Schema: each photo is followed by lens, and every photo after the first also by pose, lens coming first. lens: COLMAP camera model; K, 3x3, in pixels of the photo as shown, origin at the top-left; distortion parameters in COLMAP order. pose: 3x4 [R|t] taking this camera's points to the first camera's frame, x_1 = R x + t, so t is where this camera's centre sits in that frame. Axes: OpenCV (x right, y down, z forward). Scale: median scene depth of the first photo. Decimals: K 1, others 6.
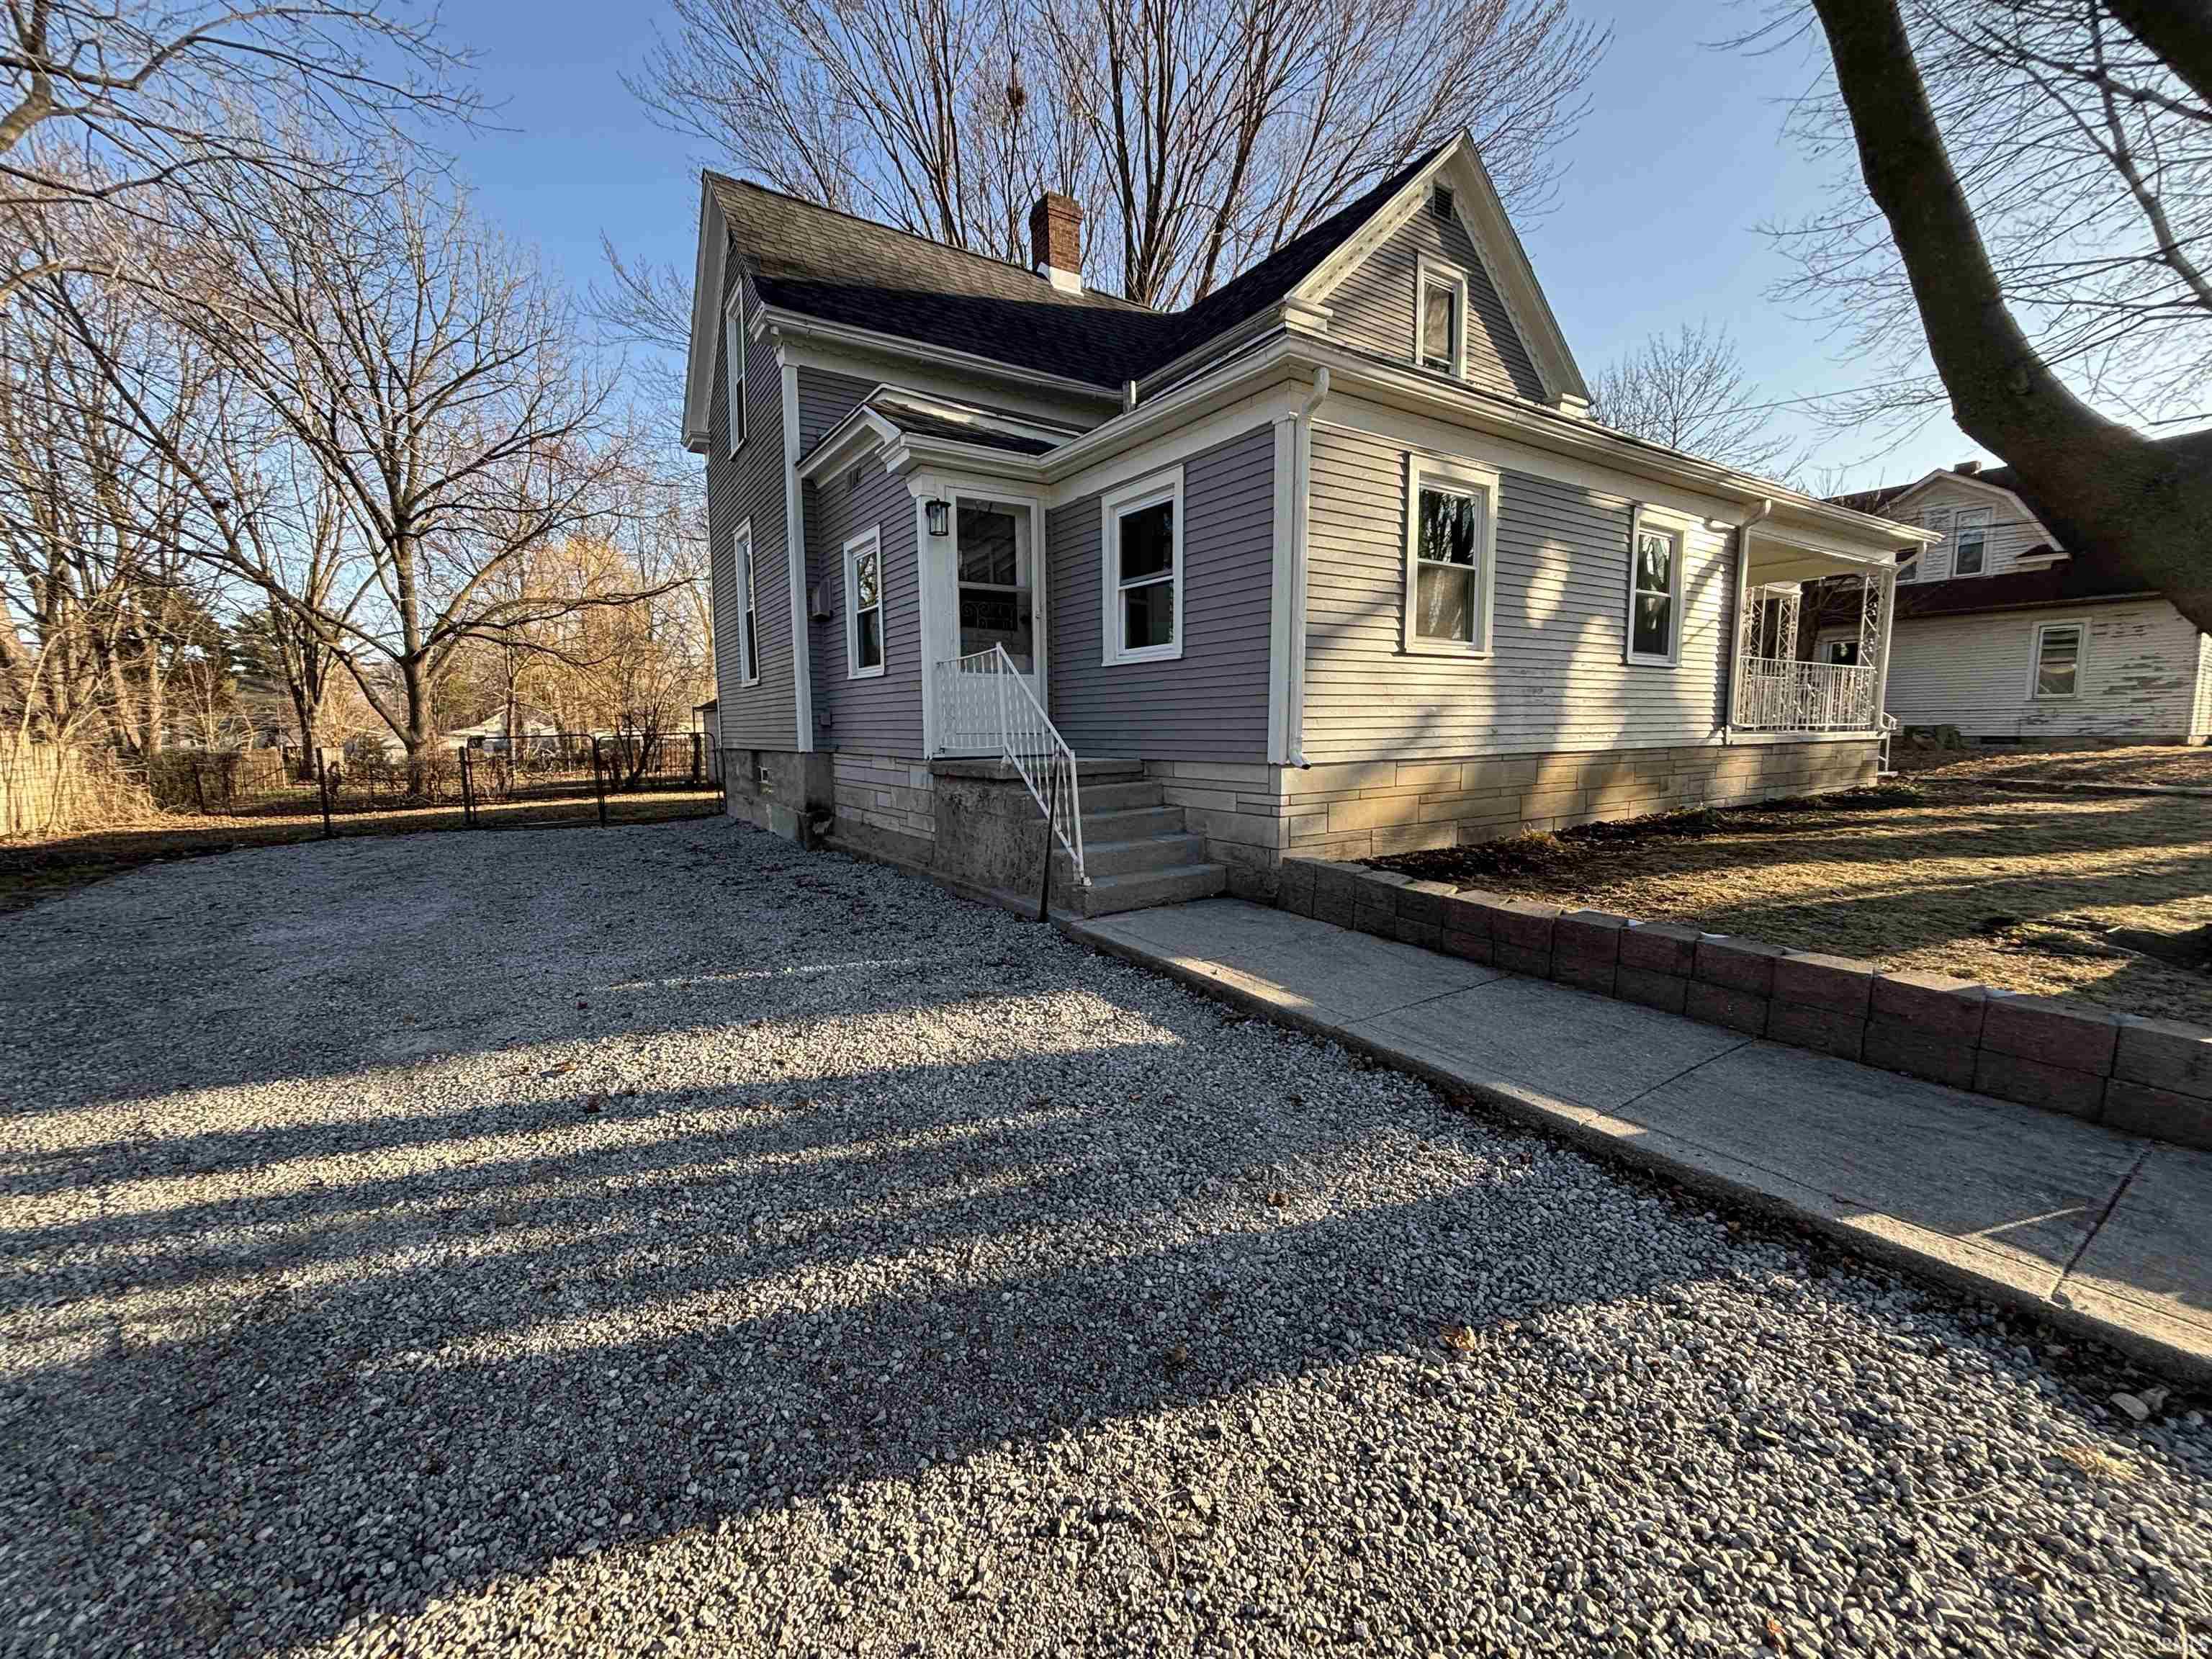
lens RADIAL K [[888.5, 0, 1100.8], [0, 888.5, 827.0], [0, 0, 1]] dist [0.003116, -0.002414]
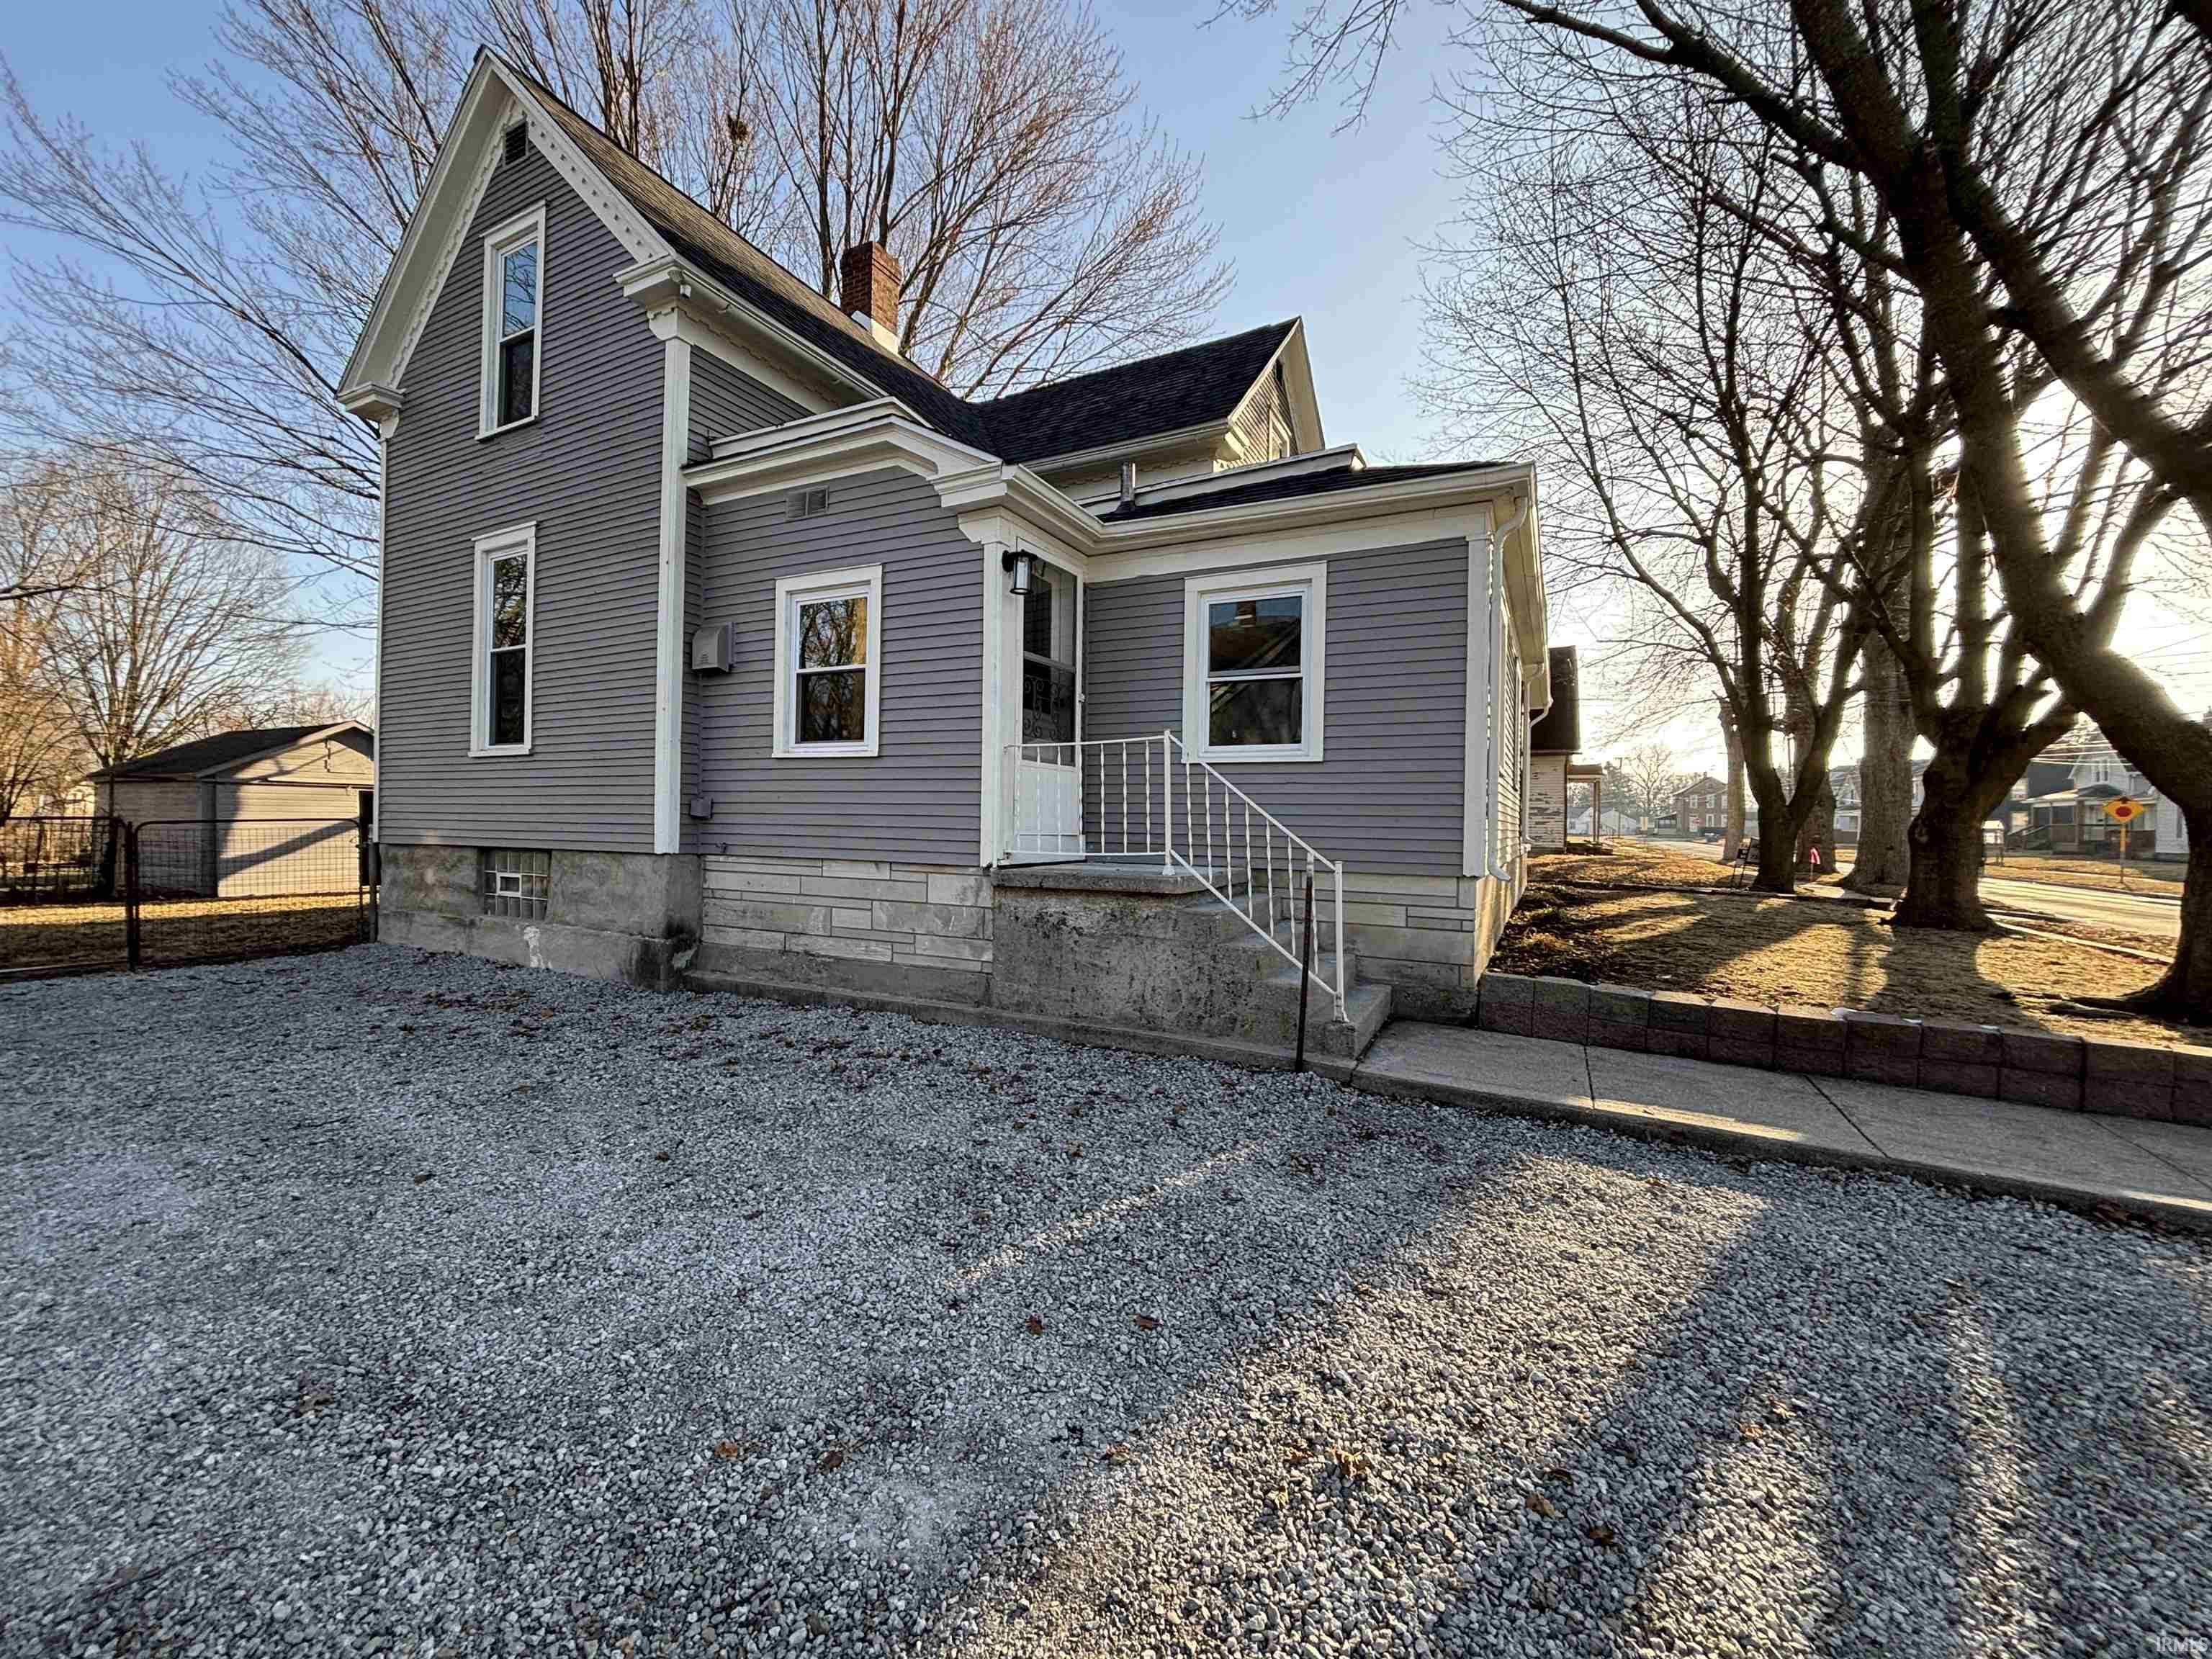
lens RADIAL K [[888.5, 0, 1102.1], [0, 888.5, 817.9], [0, 0, 1]] dist [0.003116, -0.002414]
pose [[0.871423, 0.029477, 0.489645, -0.552737], [0.028836, 0.993388, -0.111124, -0.034157], [-0.489683, 0.110956, 0.864812, 0.308469]]
